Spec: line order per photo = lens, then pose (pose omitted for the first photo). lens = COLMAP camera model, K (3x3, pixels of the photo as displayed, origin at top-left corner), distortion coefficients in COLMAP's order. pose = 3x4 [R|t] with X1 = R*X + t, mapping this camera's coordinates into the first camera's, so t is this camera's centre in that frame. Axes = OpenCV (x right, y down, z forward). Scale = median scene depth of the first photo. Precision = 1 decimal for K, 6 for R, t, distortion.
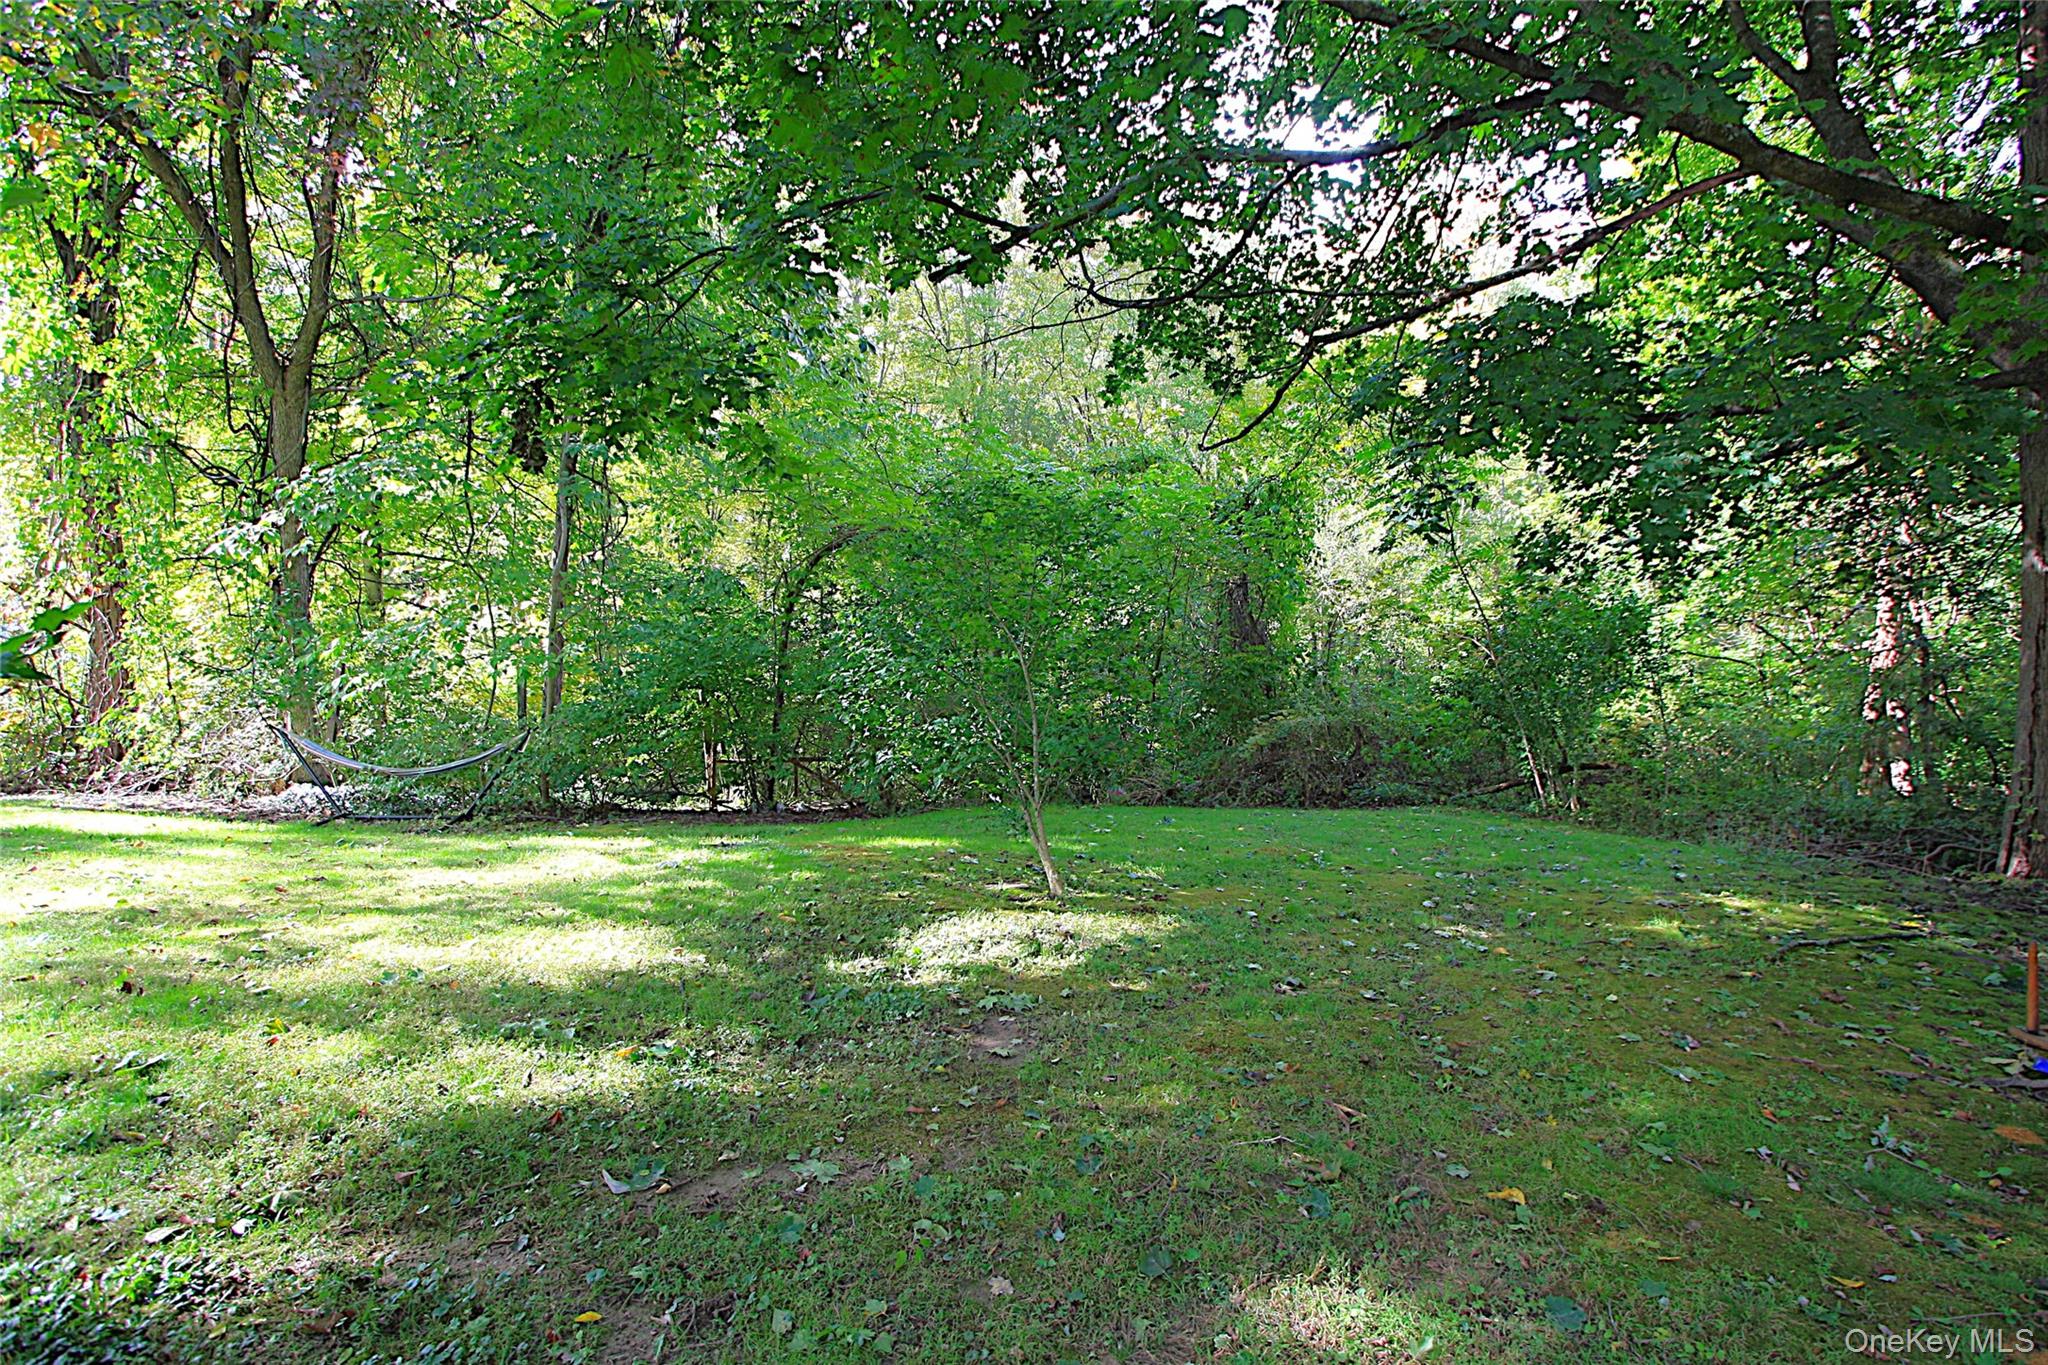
lens RADIAL K [[985.2, 0, 1024.5], [0, 985.2, 679.0], [0, 0, 1]] dist [-0.016113, 0.001511]
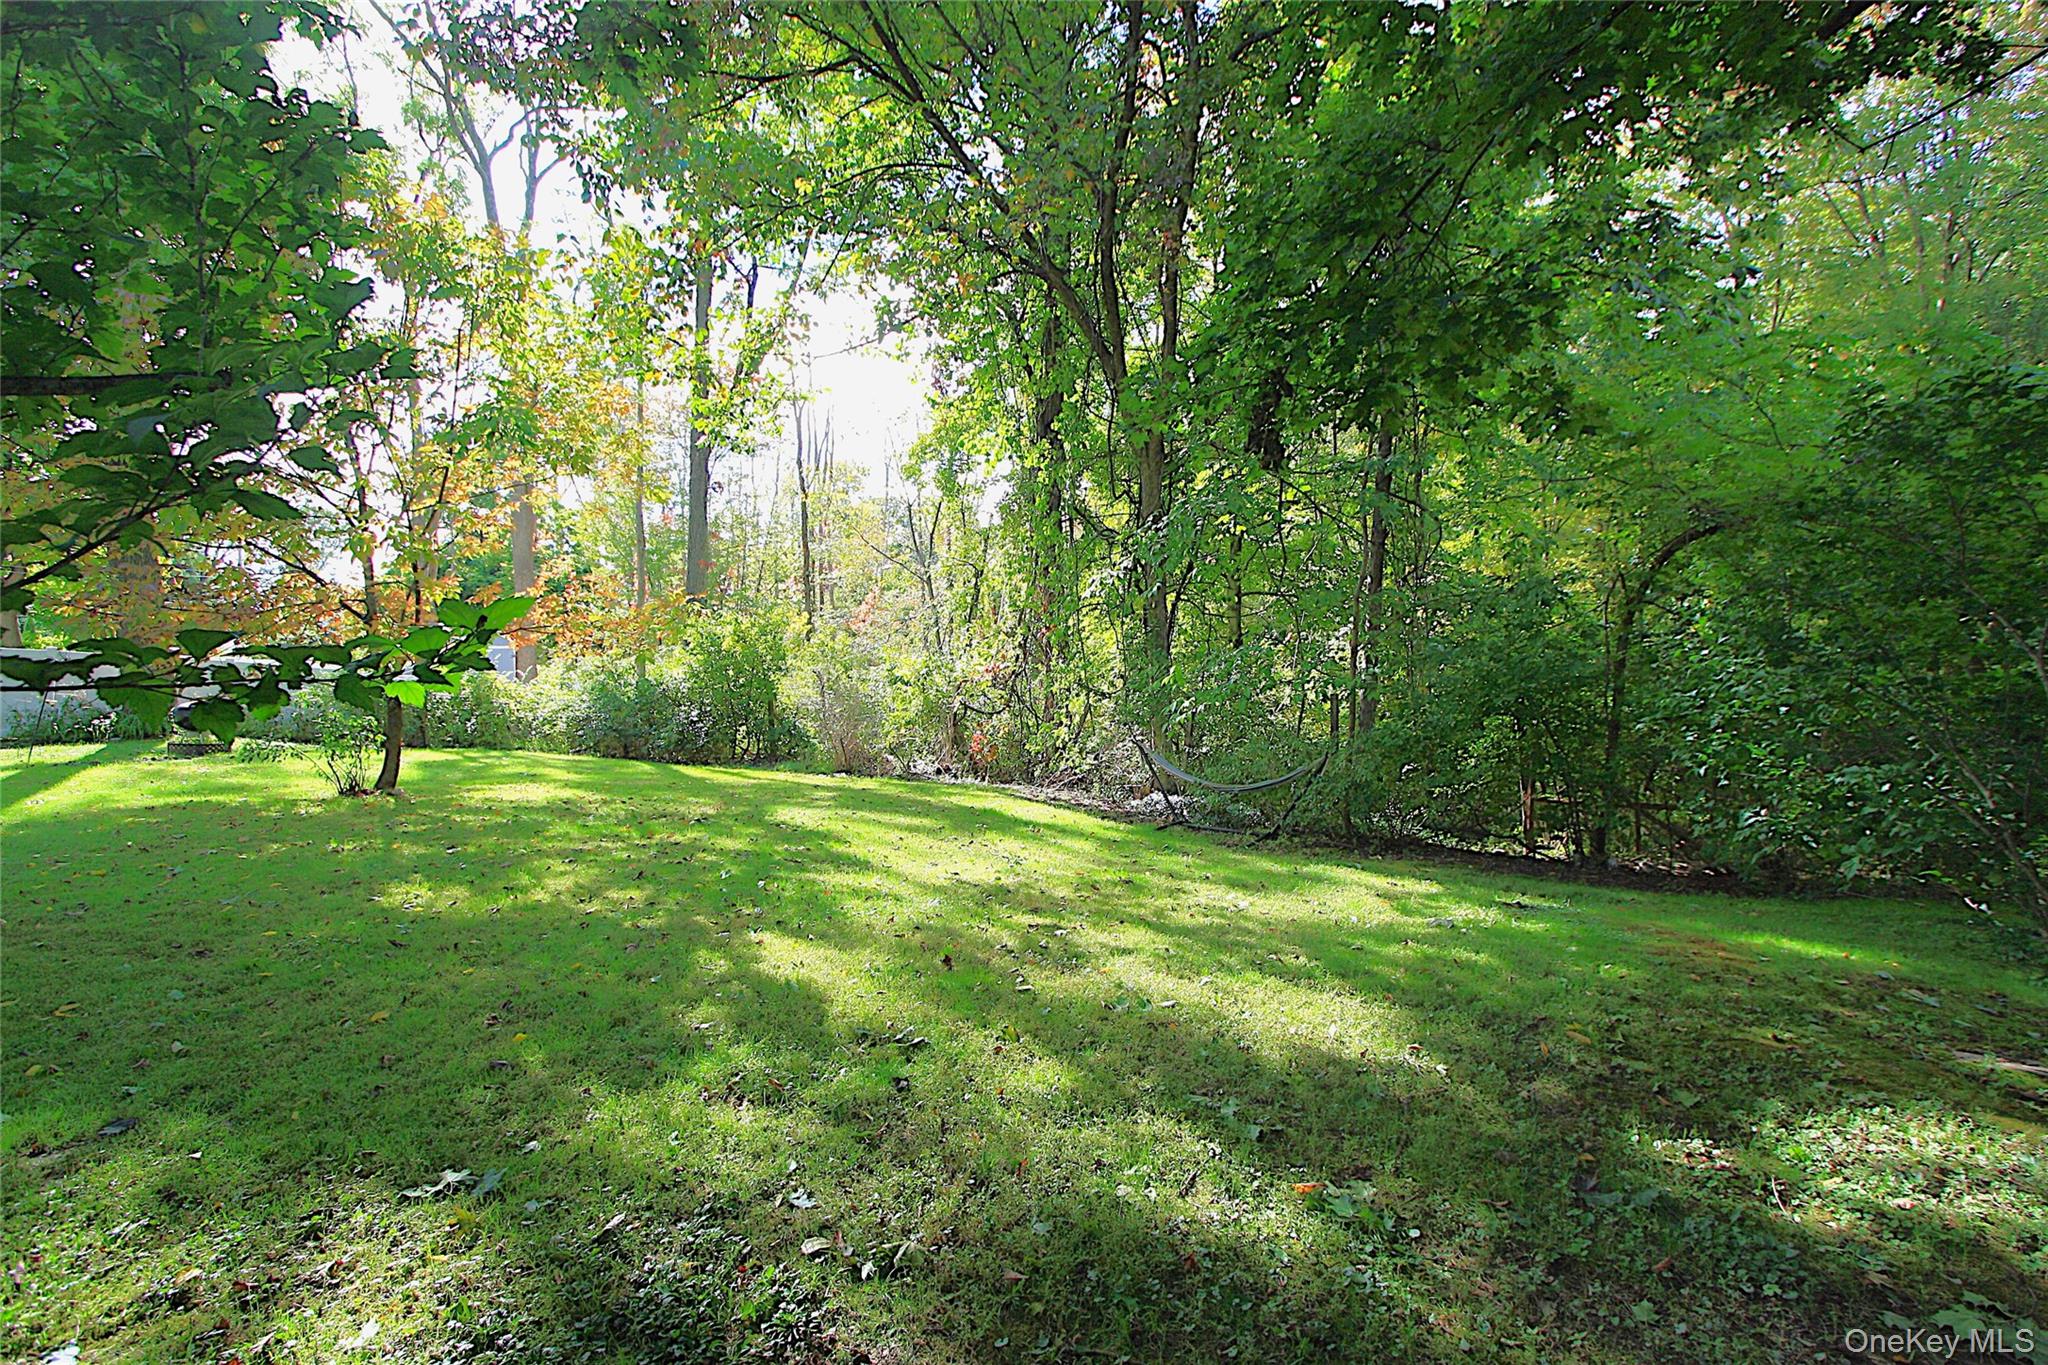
lens RADIAL K [[985.2, 0, 1026.3], [0, 985.2, 681.9], [0, 0, 1]] dist [-0.016113, 0.001511]
pose [[0.694285, -0.006703, -0.719669, -0.005717], [-0.011075, 0.999739, -0.019996, 0.004590], [0.719615, 0.021854, 0.694029, 0.171874]]
